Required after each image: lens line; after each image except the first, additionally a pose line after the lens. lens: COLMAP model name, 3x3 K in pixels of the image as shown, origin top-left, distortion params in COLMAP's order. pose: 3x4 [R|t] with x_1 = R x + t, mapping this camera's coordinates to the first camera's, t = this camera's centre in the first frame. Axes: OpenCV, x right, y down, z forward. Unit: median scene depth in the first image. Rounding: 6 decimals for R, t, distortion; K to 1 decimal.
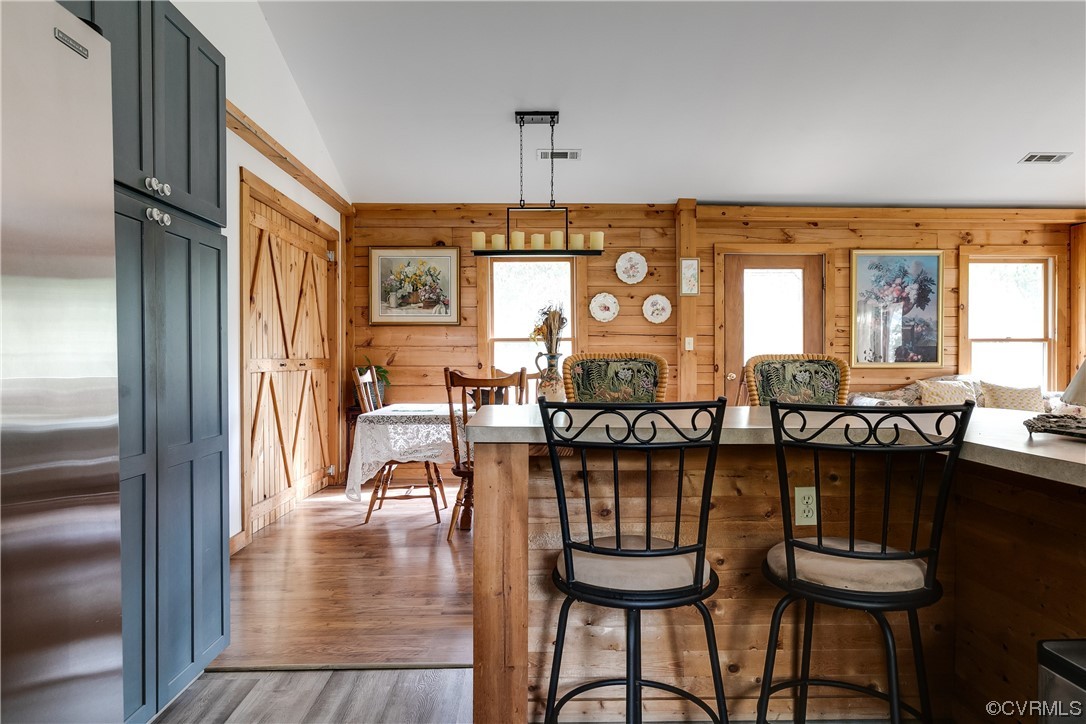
lens RADIAL K [[671.3, 0, 543.2], [0, 671.3, 364.1], [0, 0, 1]] dist [0.007490, 0.000051]
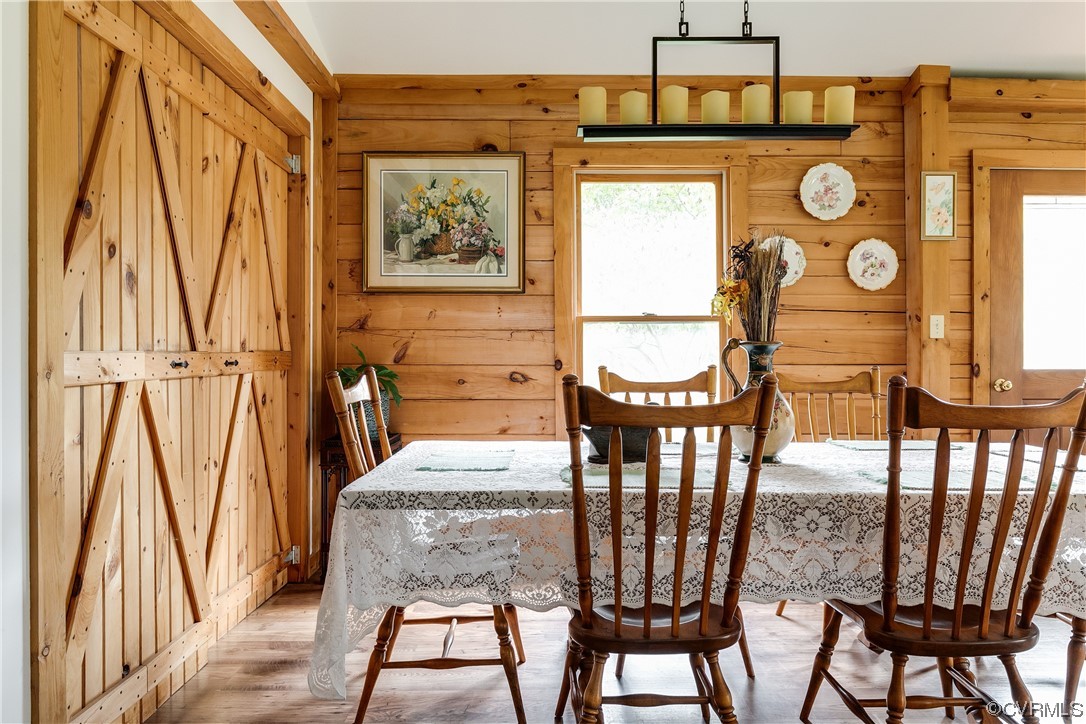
lens RADIAL K [[740.5, 0, 542.9], [0, 740.5, 357.6], [0, 0, 1]] dist [-0.004405, -0.002543]
pose [[0.999945, 0.002716, -0.010152, -0.101746], [-0.002731, 0.999995, -0.001456, -0.002648], [0.010148, 0.001484, 0.999947, 0.380336]]
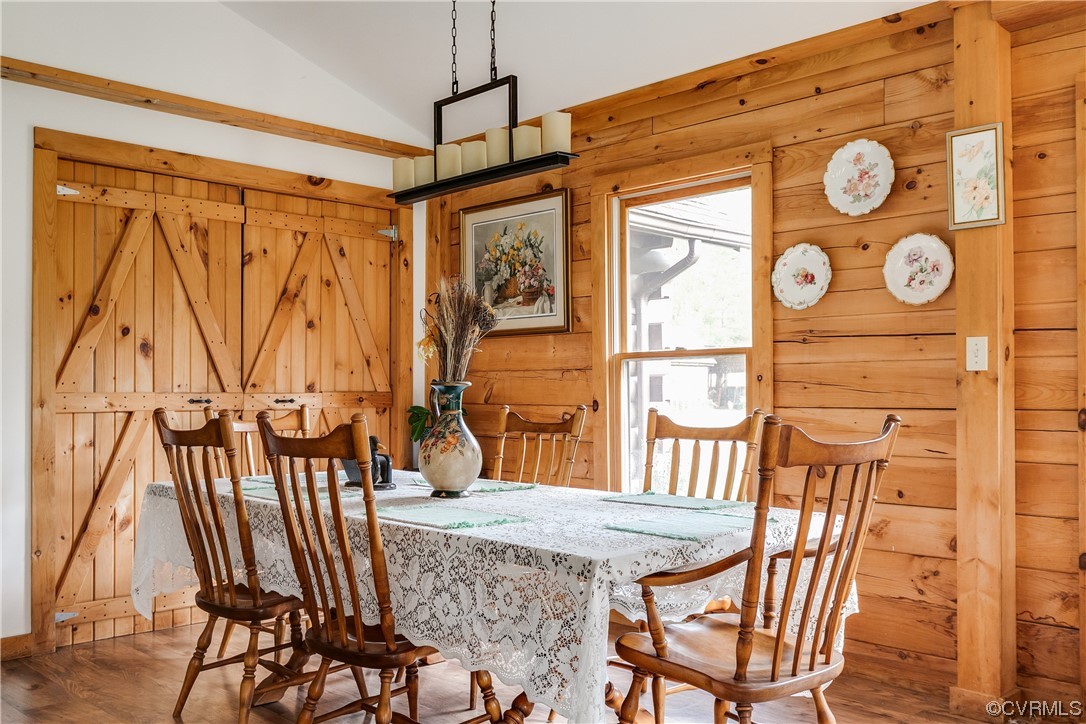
lens RADIAL K [[995.2, 0, 541.5], [0, 995.2, 365.0], [0, 0, 1]] dist [0.015850, 0.000000]
pose [[0.682119, -0.019327, -0.730985, 0.456248], [-0.006203, 0.999462, -0.032214, -0.004098], [0.731214, 0.026509, 0.681632, 0.433282]]
